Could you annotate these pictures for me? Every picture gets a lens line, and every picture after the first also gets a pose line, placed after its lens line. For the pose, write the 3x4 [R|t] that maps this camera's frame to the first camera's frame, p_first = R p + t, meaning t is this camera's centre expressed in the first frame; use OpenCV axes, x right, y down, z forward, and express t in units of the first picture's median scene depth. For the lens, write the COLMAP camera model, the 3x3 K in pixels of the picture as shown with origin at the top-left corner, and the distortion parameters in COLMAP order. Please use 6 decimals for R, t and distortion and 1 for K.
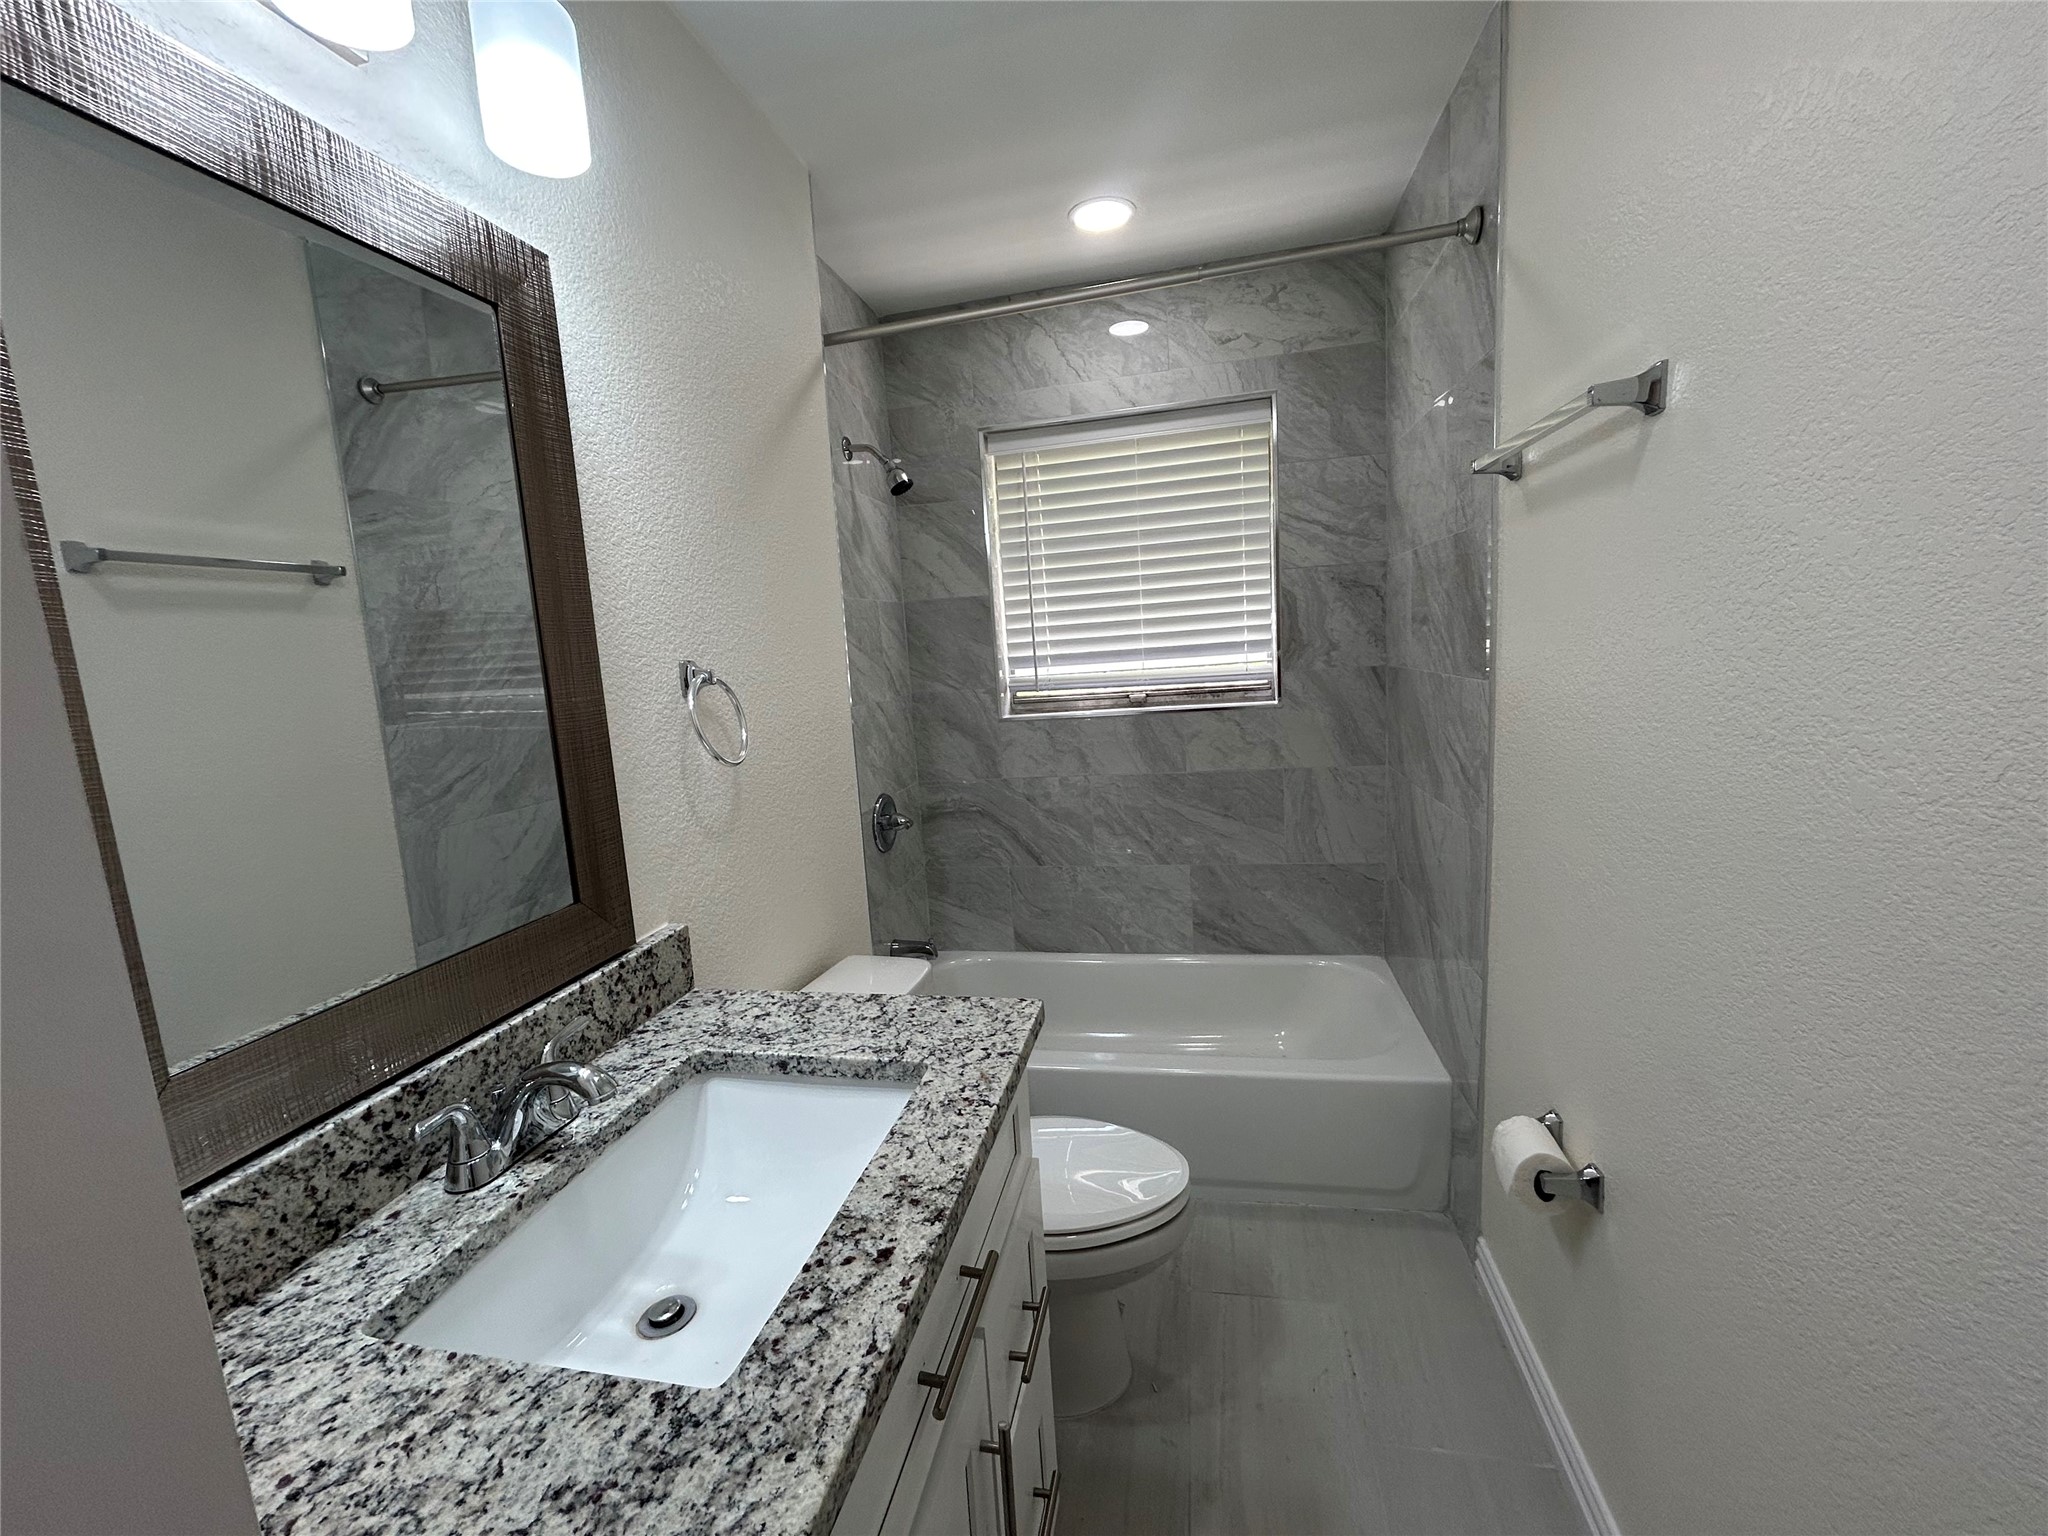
lens RADIAL K [[826.5, 0, 1023.6], [0, 826.5, 764.4], [0, 0, 1]] dist [0.000376, -0.000724]
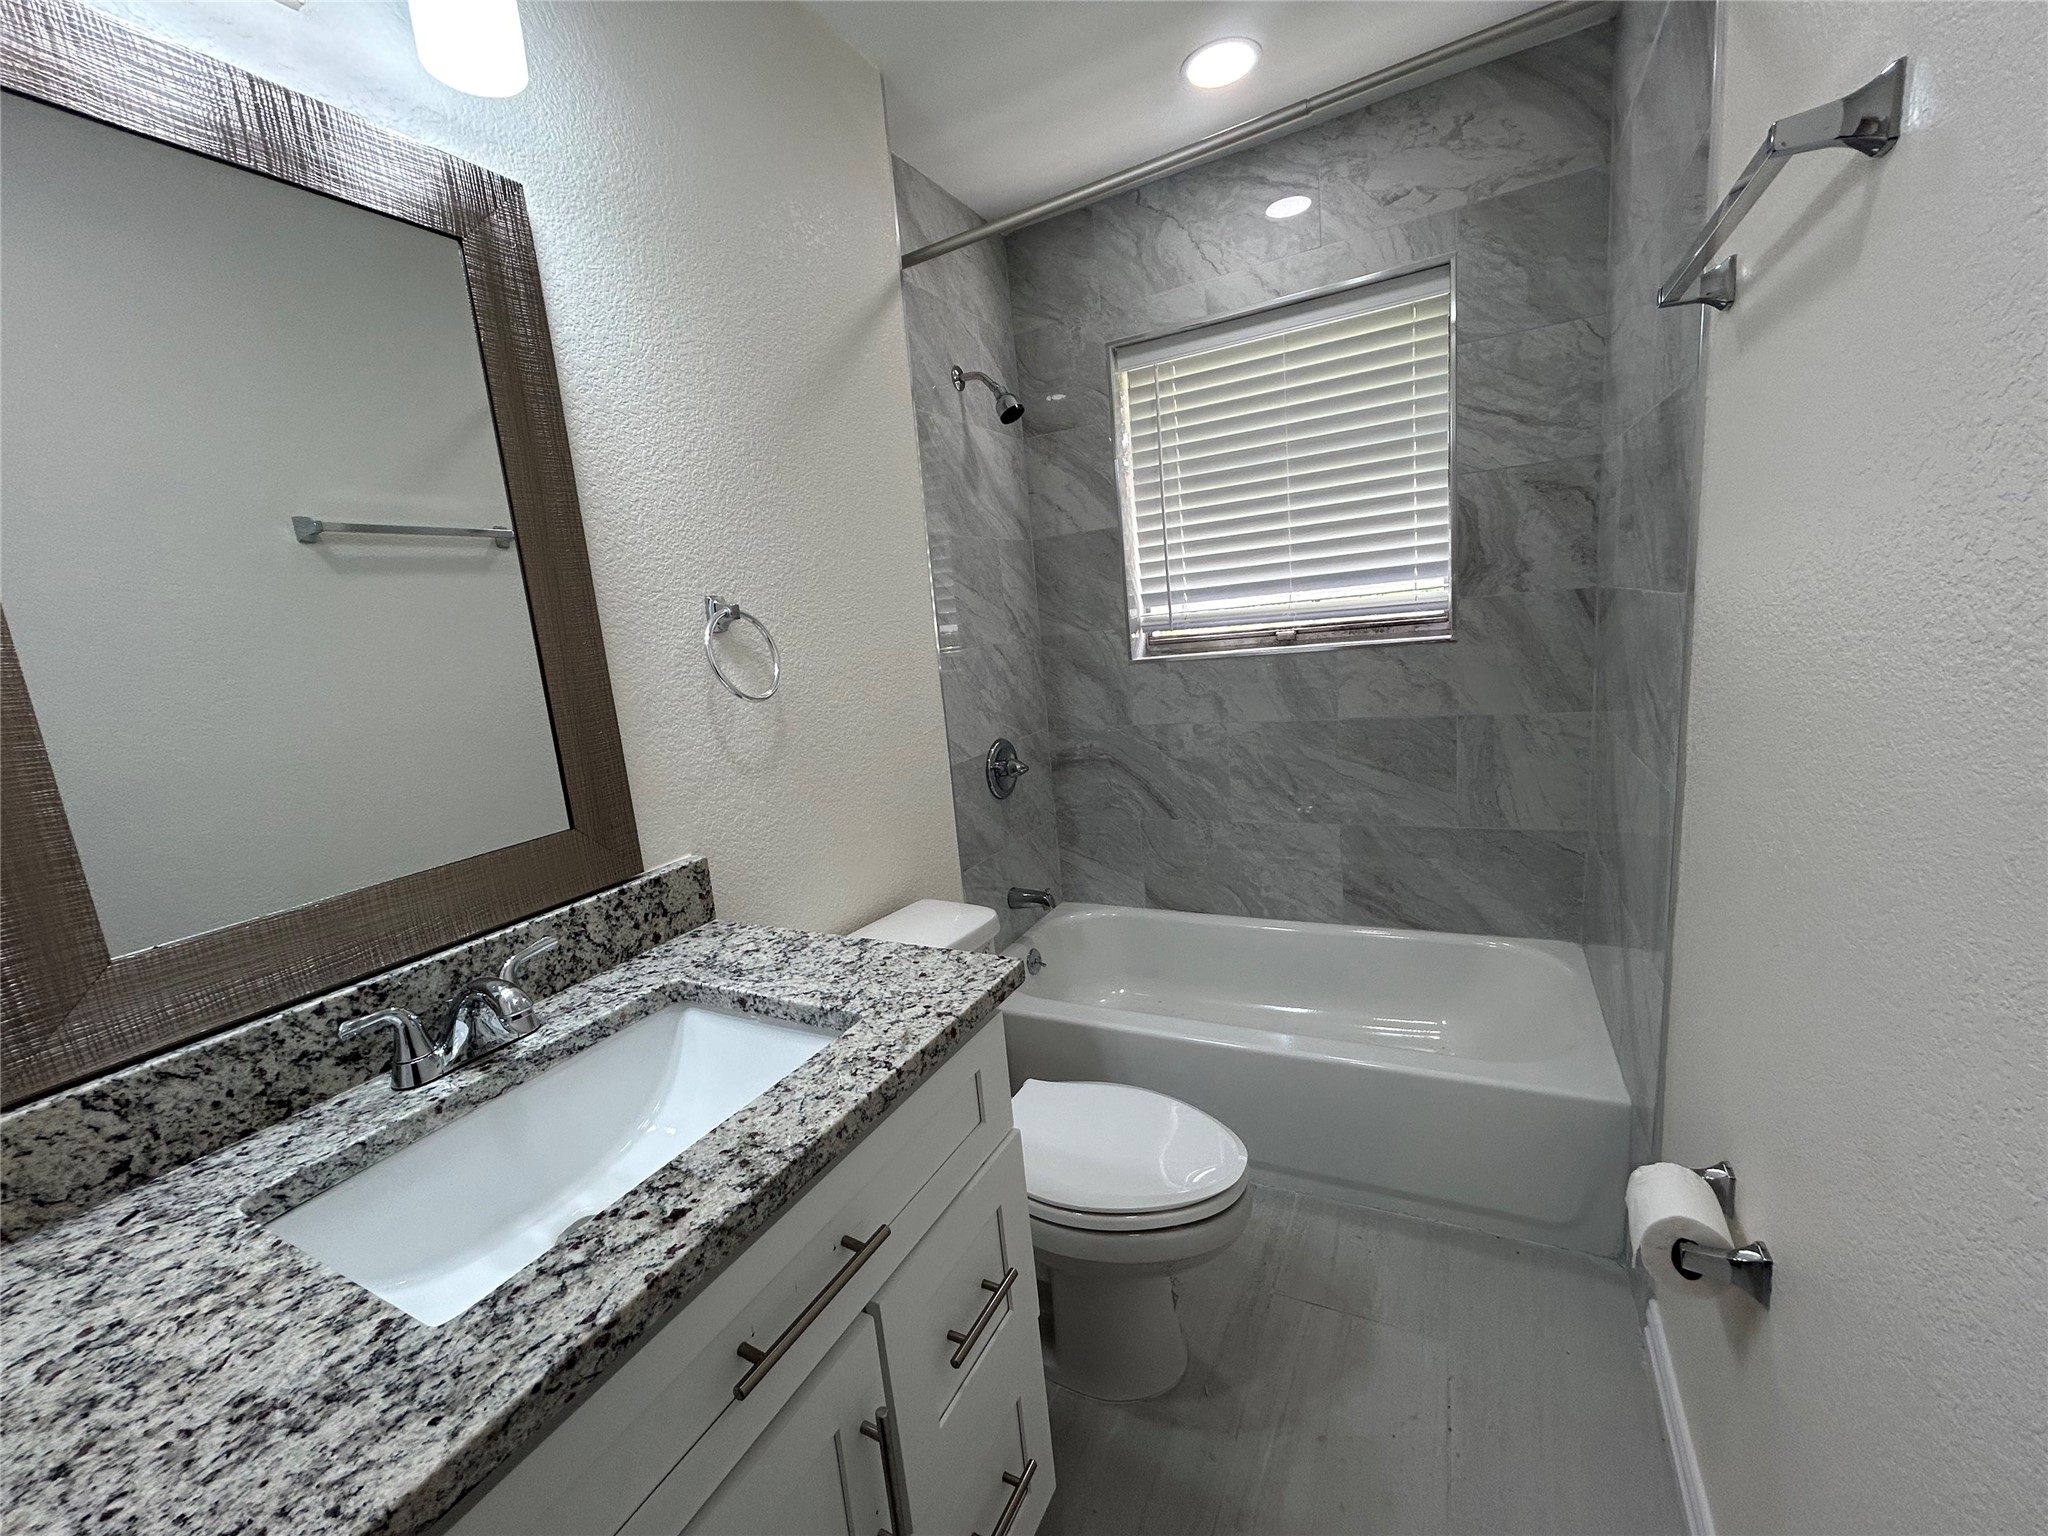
lens RADIAL K [[826.5, 0, 1024.8], [0, 826.5, 765.4], [0, 0, 1]] dist [0.000376, -0.000724]
pose [[0.962847, 0.021241, -0.269212, 0.193997], [-0.005904, 0.998319, 0.057655, 0.016411], [0.269985, -0.053923, 0.961354, 0.108783]]
